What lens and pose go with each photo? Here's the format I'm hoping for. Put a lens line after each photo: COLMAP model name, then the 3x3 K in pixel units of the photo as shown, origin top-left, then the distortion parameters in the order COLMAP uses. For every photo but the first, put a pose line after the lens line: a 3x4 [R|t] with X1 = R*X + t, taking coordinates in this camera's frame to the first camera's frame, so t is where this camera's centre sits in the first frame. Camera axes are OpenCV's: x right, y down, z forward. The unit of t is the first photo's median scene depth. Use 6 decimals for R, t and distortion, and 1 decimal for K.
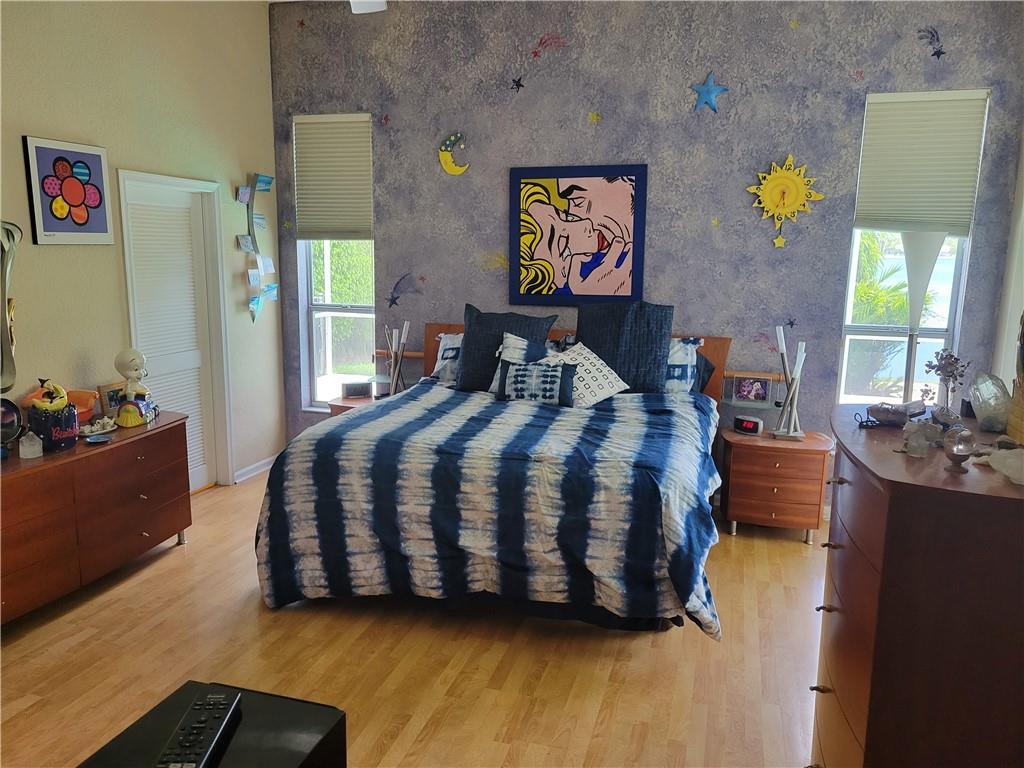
lens RADIAL K [[765.9, 0, 509.4], [0, 765.9, 386.0], [0, 0, 1]] dist [0.034936, -0.031690]
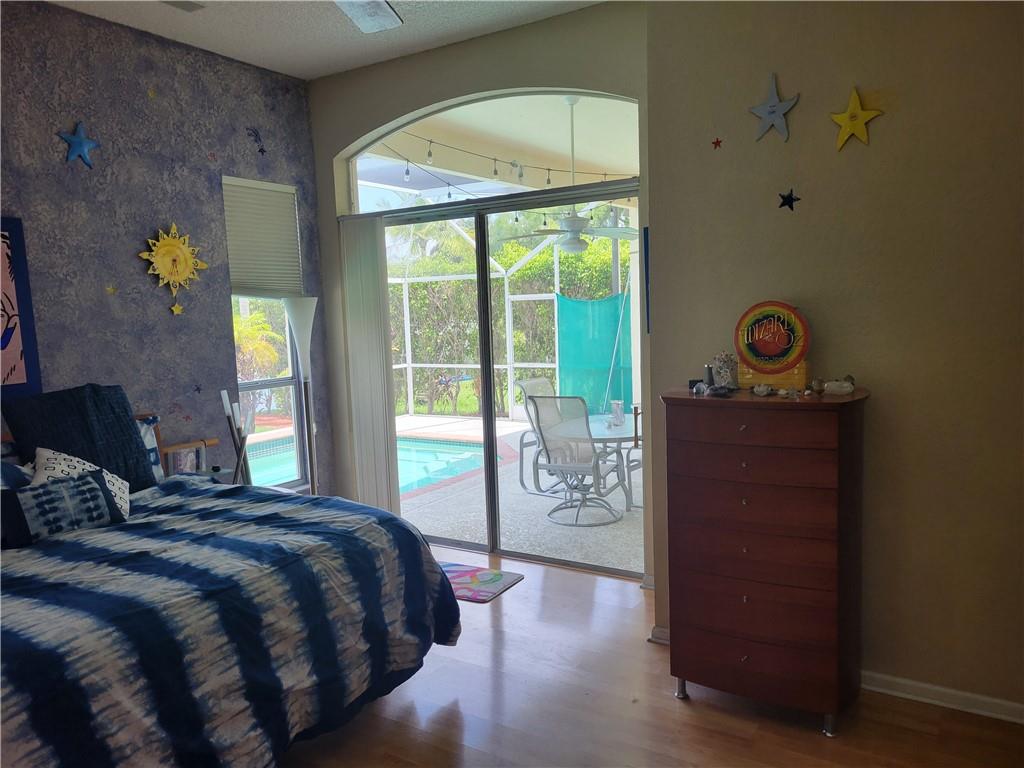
lens RADIAL K [[765.9, 0, 509.0], [0, 765.9, 387.5], [0, 0, 1]] dist [0.034936, -0.031690]
pose [[0.264439, -0.125119, 0.956252, -0.497434], [0.206987, 0.975805, 0.070438, -0.072198], [-0.941928, 0.179305, 0.283939, 0.342765]]
